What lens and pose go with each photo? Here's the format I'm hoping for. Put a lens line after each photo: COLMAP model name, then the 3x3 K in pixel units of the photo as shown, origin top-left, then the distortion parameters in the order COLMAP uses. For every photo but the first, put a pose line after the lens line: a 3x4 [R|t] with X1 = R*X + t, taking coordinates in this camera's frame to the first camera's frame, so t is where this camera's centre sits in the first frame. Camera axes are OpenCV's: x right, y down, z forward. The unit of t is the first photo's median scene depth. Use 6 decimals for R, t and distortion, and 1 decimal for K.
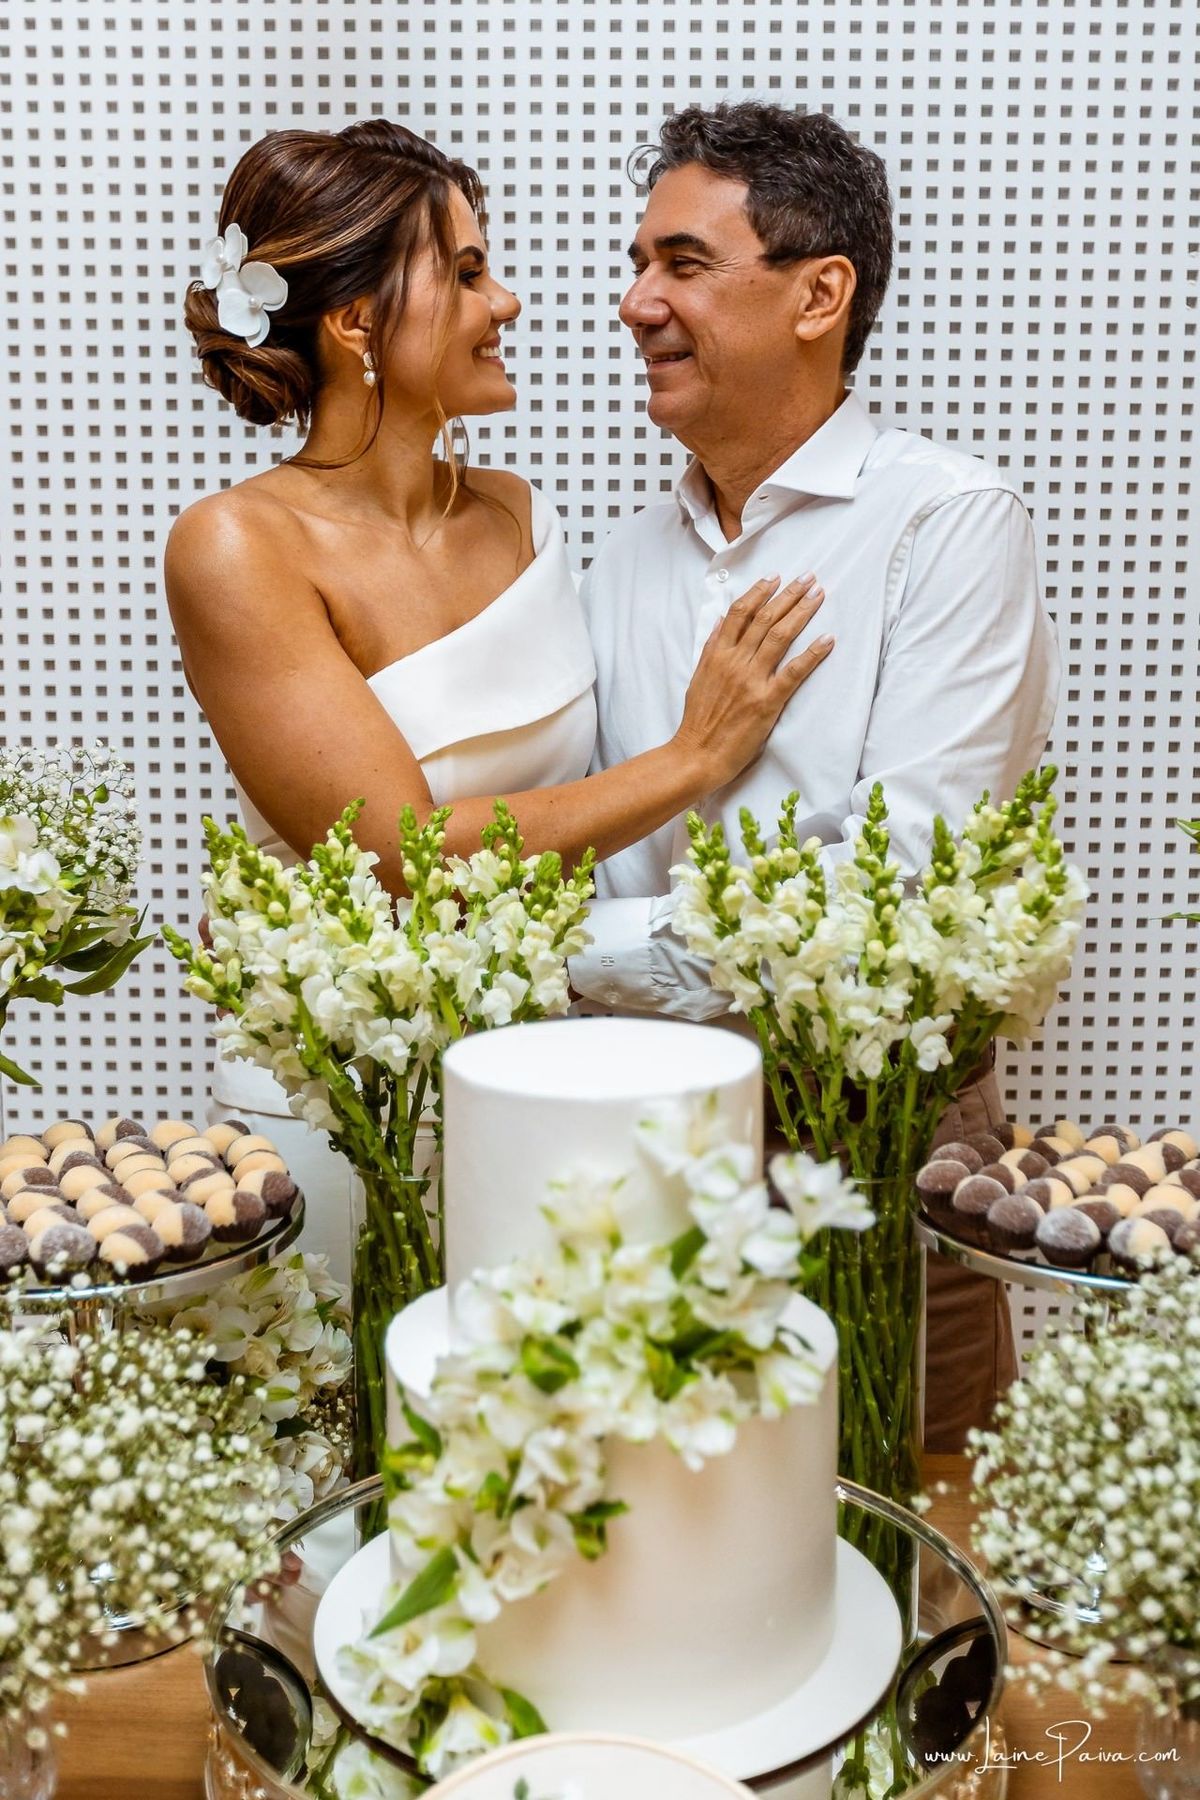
lens RADIAL K [[1773.4, 0, 631.3], [0, 1773.4, 838.8], [0, 0, 1]] dist [-0.003507, 0.000000]
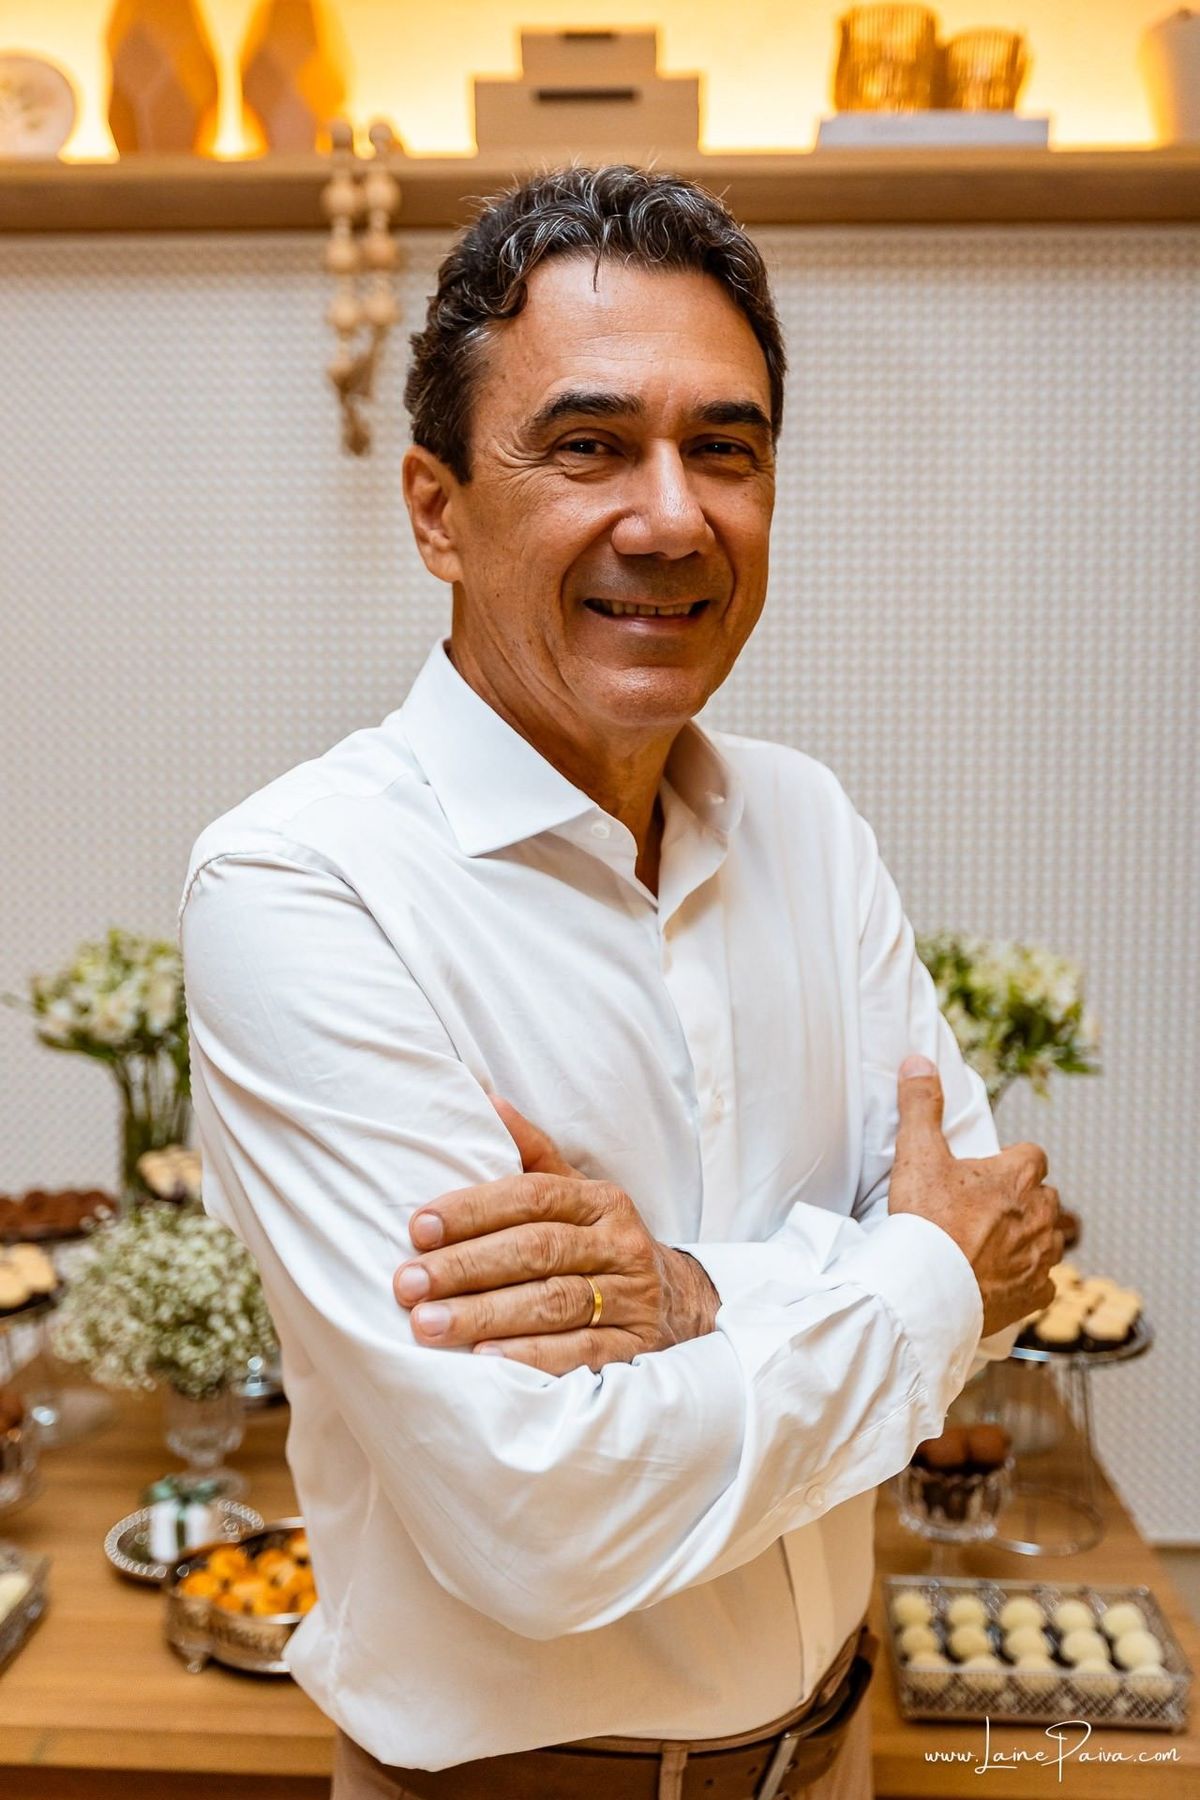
lens RADIAL K [[1594.7, 0, 591.0], [0, 1594.7, 924.0], [0, 0, 1]] dist [-0.013019, 0.021842]
pose [[0.999217, -0.001192, -0.039558, 0.144590], [0.000357, 0.999777, -0.021112, -0.027745], [0.039575, 0.021081, 0.998994, -0.768554]]
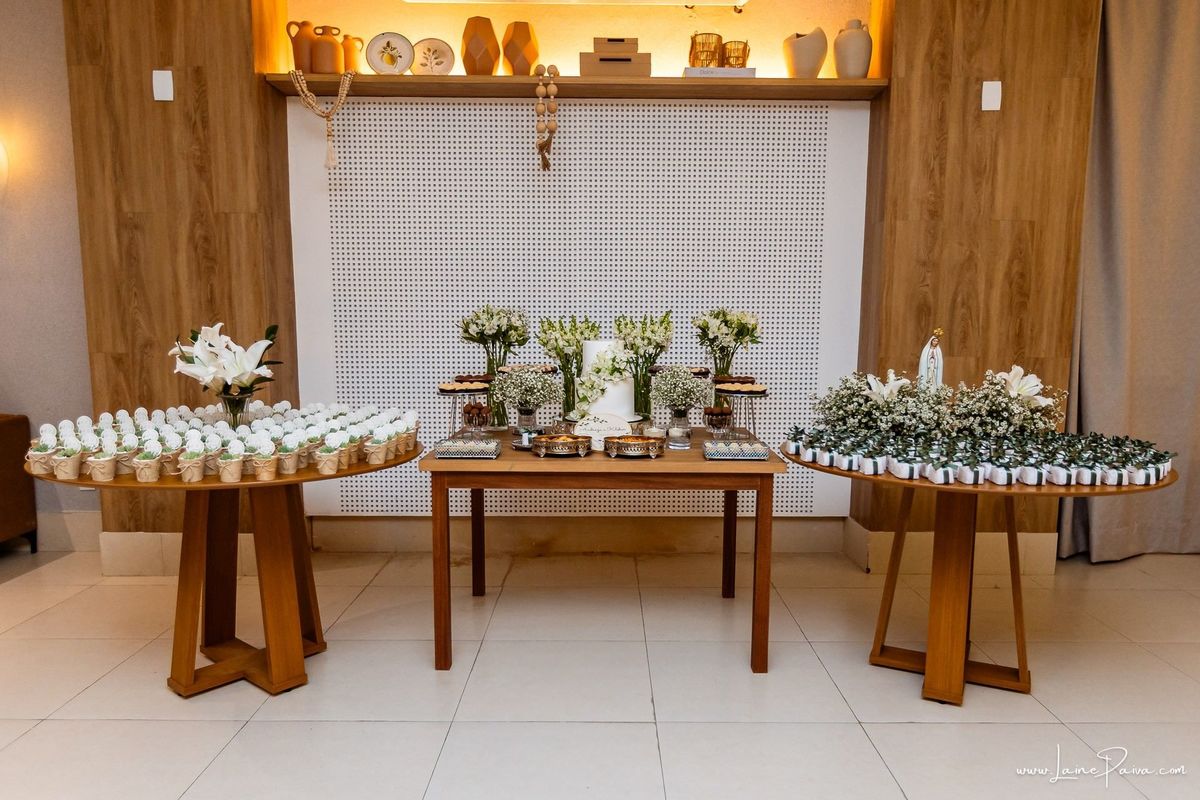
lens RADIAL K [[797.2, 0, 596.0], [0, 797.2, 434.4], [0, 0, 1]] dist [0.002718, 0.013493]
pose [[0.999998, -0.001556, 0.001023, -0.047938], [0.001541, 0.999897, 0.014281, 0.444807], [-0.001045, -0.014279, 0.999898, -2.289029]]
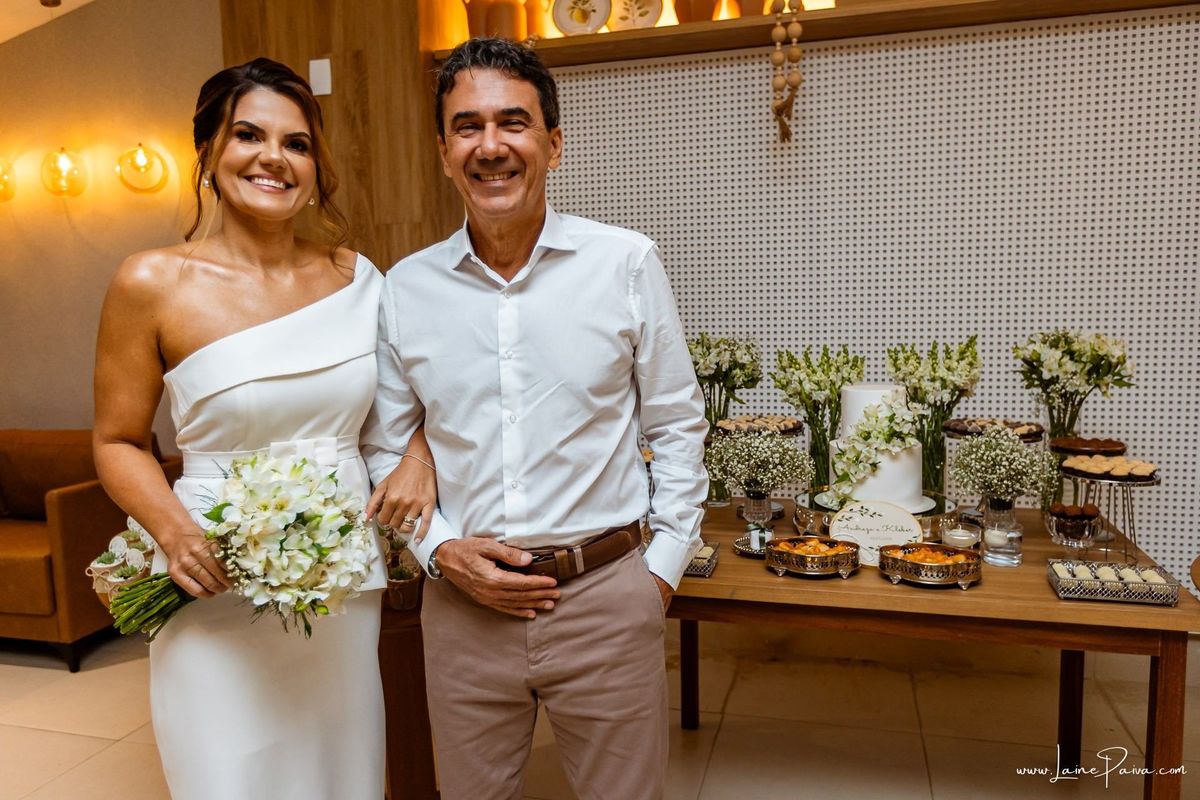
lens RADIAL K [[866.4, 0, 598.7], [0, 866.4, 400.1], [0, 0, 1]] dist [0.013756, -0.012998]
pose [[0.965270, -0.000378, -0.261253, -0.119089], [-0.003742, 0.999876, -0.015274, 0.185813], [0.261226, 0.015721, 0.965150, -1.529180]]
